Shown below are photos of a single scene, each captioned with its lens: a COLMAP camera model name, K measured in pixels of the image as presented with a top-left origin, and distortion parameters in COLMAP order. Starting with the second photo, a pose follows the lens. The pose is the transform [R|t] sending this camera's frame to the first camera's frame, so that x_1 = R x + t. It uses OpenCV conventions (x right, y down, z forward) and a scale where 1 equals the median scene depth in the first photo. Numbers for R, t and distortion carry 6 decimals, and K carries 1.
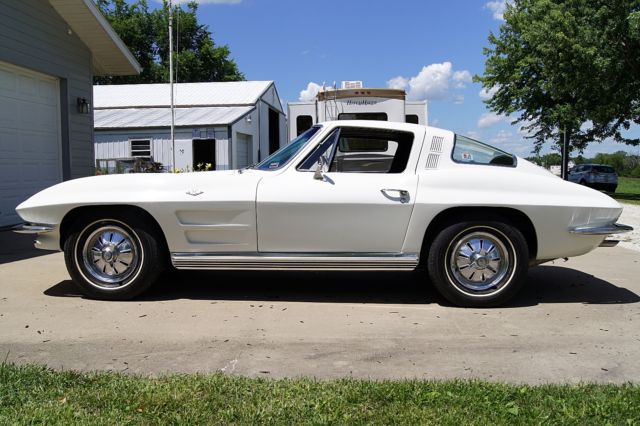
lens RADIAL K [[596.1, 0, 320.0], [0, 596.1, 213.0], [0, 0, 1]] dist [-0.081091, -0.002521]
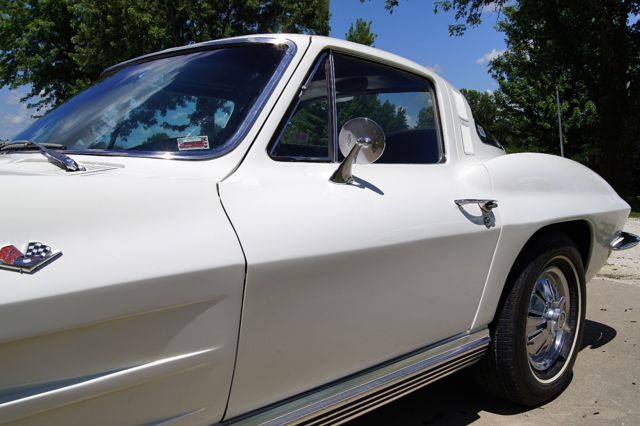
lens RADIAL K [[641.0, 0, 320.0], [0, 641.0, 213.0], [0, 0, 1]] dist [-0.045425, -0.006617]
pose [[0.684425, -0.067774, 0.725926, -0.054410], [0.055127, 0.997630, 0.041166, -0.009740], [-0.726996, 0.011843, 0.686540, 0.130850]]
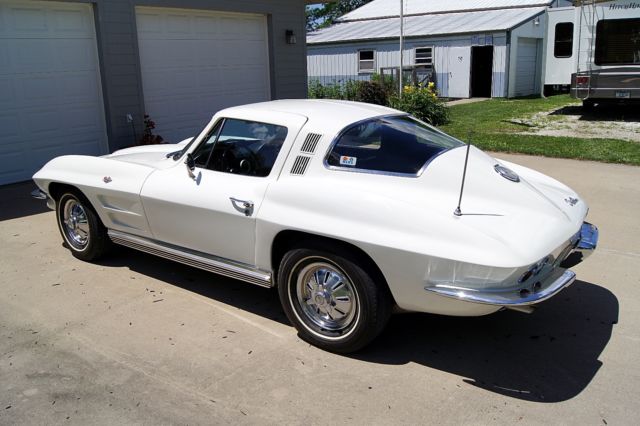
lens RADIAL K [[540.0, 0, 320.0], [0, 540.0, 213.0], [0, 0, 1]] dist [-0.067811, 0.010776]
pose [[0.821651, 0.134350, -0.553932, 0.116571], [-0.017982, 0.977451, 0.210397, -0.033193], [0.569708, -0.162912, 0.805539, 0.073306]]
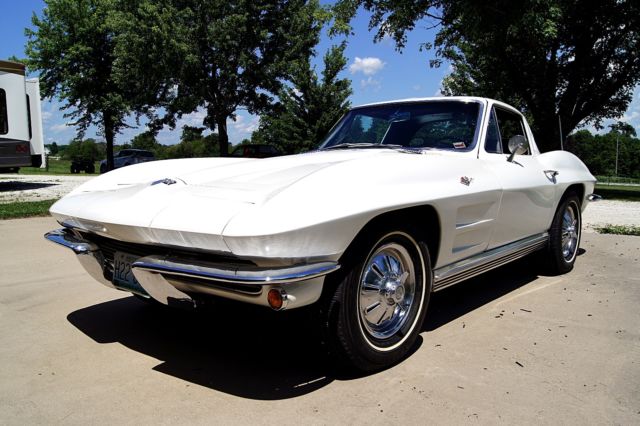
lens RADIAL K [[540.0, 0, 320.0], [0, 540.0, 213.0], [0, 0, 1]] dist [-0.067811, 0.010776]
pose [[0.632920, -0.084740, 0.769565, -0.146490], [0.058934, 0.996381, 0.061246, -0.008170], [-0.771971, 0.006590, 0.635624, 0.125885]]
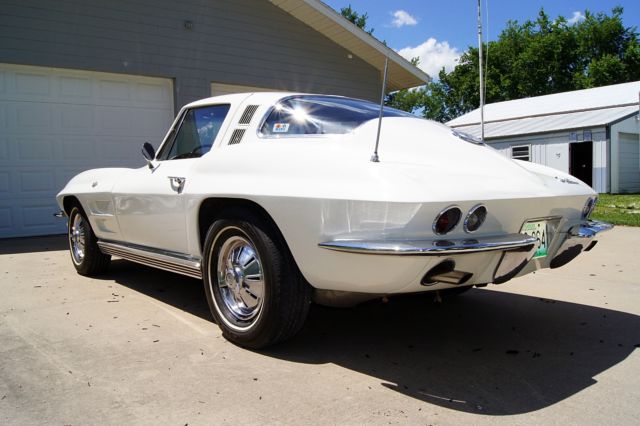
lens RADIAL K [[516.0, 0, 320.0], [0, 516.0, 213.0], [0, 0, 1]] dist [-0.077343, 0.009837]
pose [[0.673334, 0.025606, -0.738895, 0.136531], [-0.029358, 0.999538, 0.007885, -0.000285], [0.738755, 0.016383, 0.673774, 0.117236]]
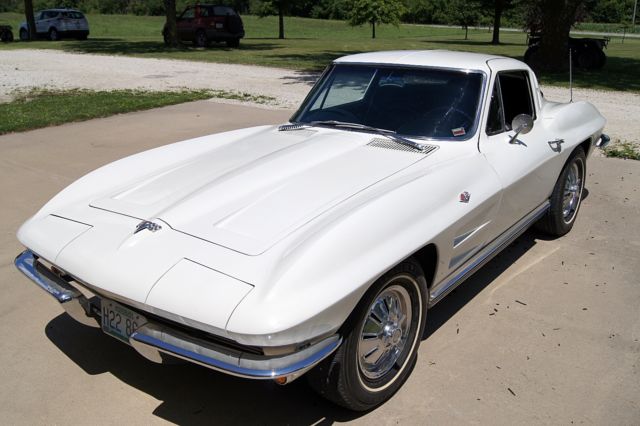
lens RADIAL K [[622.4, 0, 320.0], [0, 622.4, 213.0], [0, 0, 1]] dist [-0.041042, -0.018960]
pose [[0.589577, -0.274413, 0.759669, -0.151374], [0.071976, 0.954627, 0.288976, -0.041698], [-0.804499, -0.115696, 0.582577, 0.124919]]
